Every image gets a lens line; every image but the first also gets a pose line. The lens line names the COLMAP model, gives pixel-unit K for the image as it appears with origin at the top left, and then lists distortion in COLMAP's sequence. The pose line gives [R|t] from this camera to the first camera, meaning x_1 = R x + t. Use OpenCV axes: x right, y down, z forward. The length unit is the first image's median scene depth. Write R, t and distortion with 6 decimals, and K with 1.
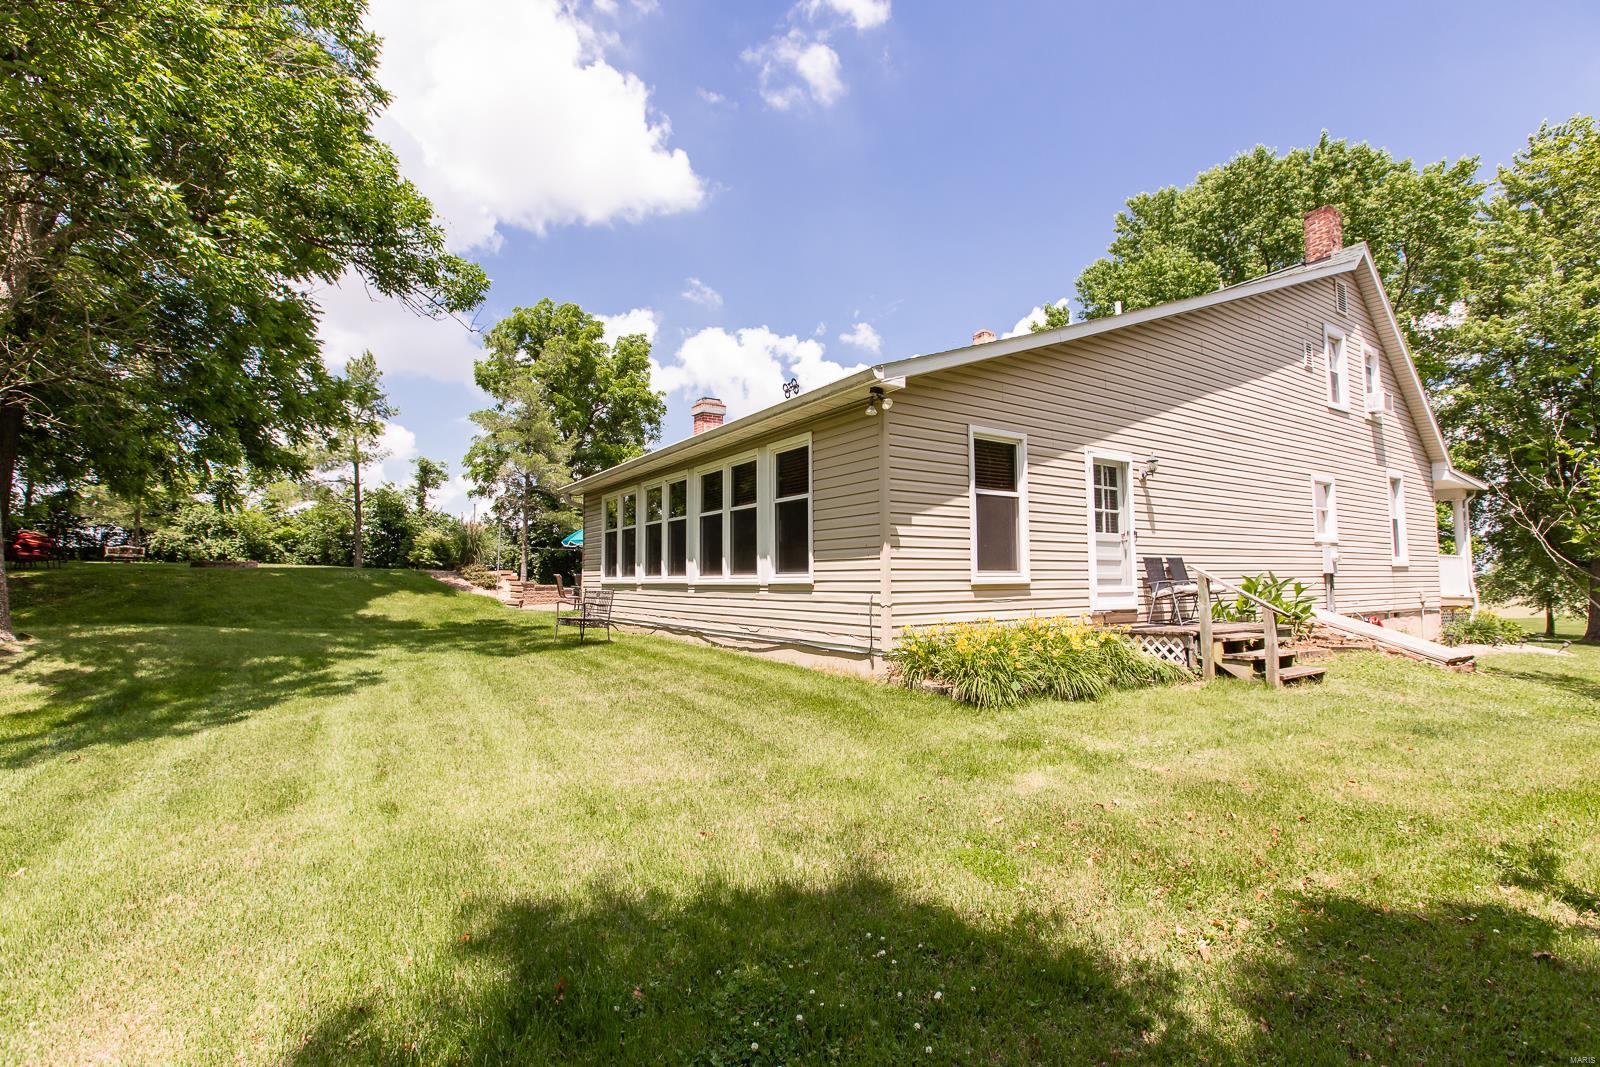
lens RADIAL K [[712.7, 0, 784.1], [0, 712.7, 533.6], [0, 0, 1]] dist [-0.005129, -0.000531]
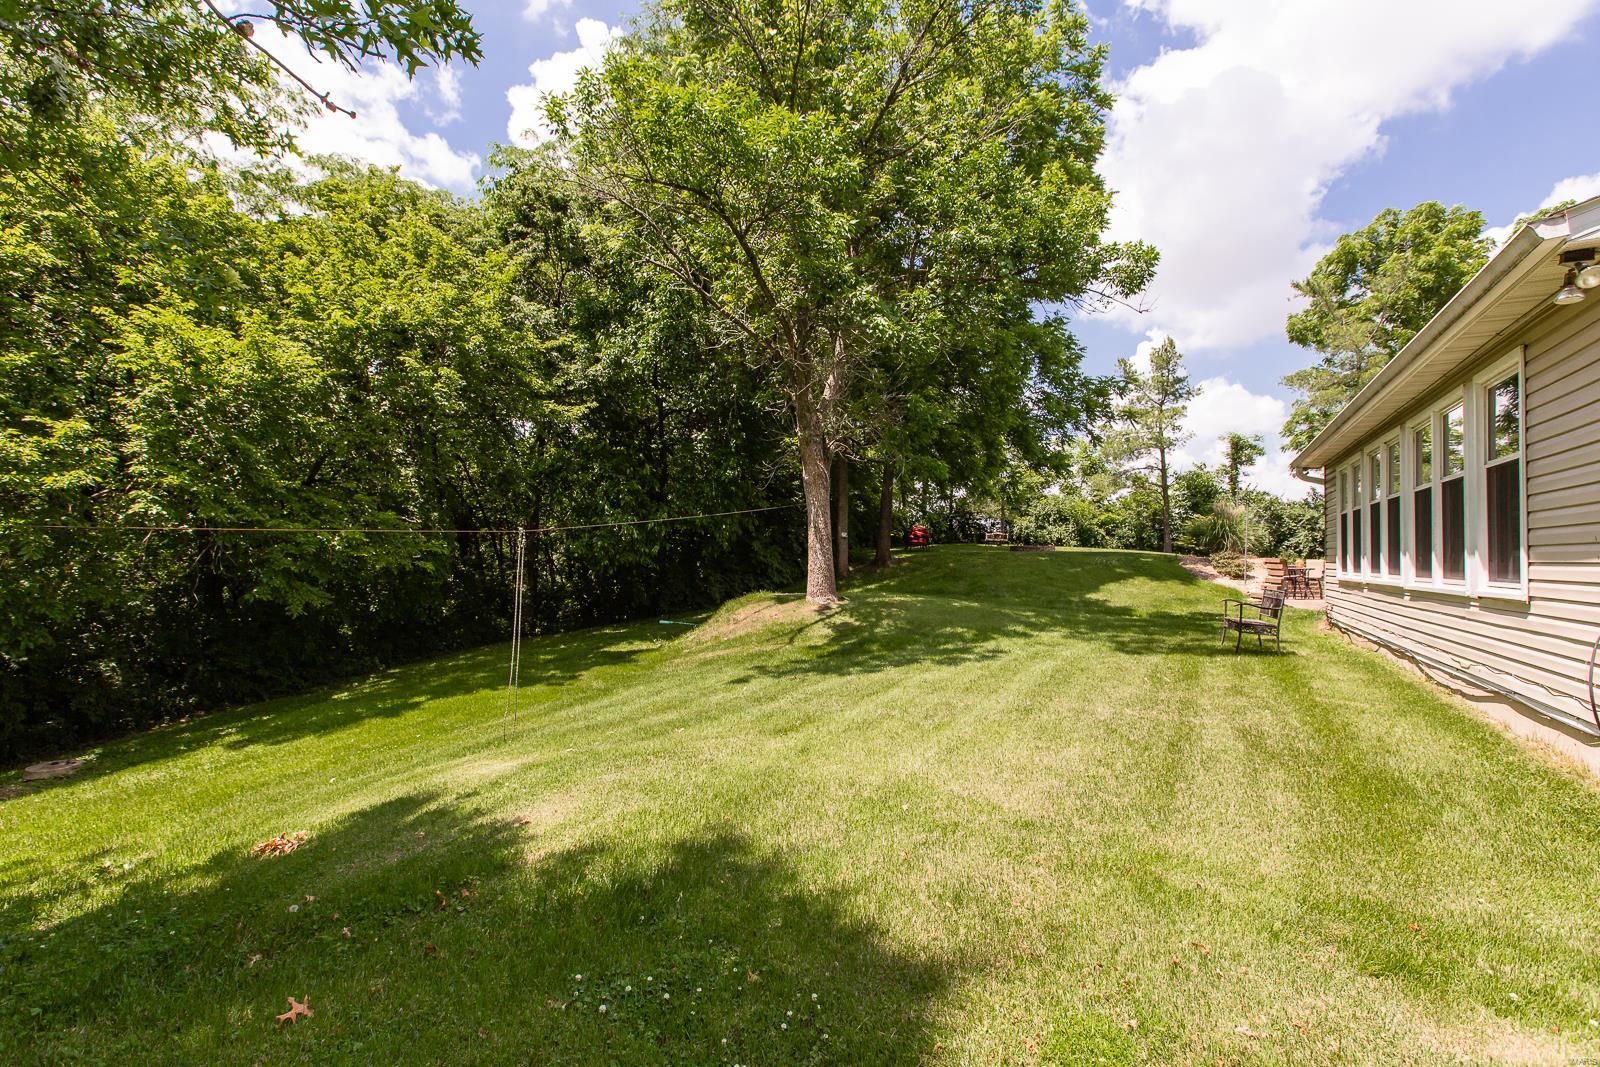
lens RADIAL K [[712.7, 0, 784.1], [0, 712.7, 533.6], [0, 0, 1]] dist [-0.005129, -0.000531]
pose [[0.438641, -0.012272, -0.898579, 0.088616], [0.039695, 0.999195, 0.005731, -0.004312], [0.897785, -0.038183, 0.438775, 0.054651]]
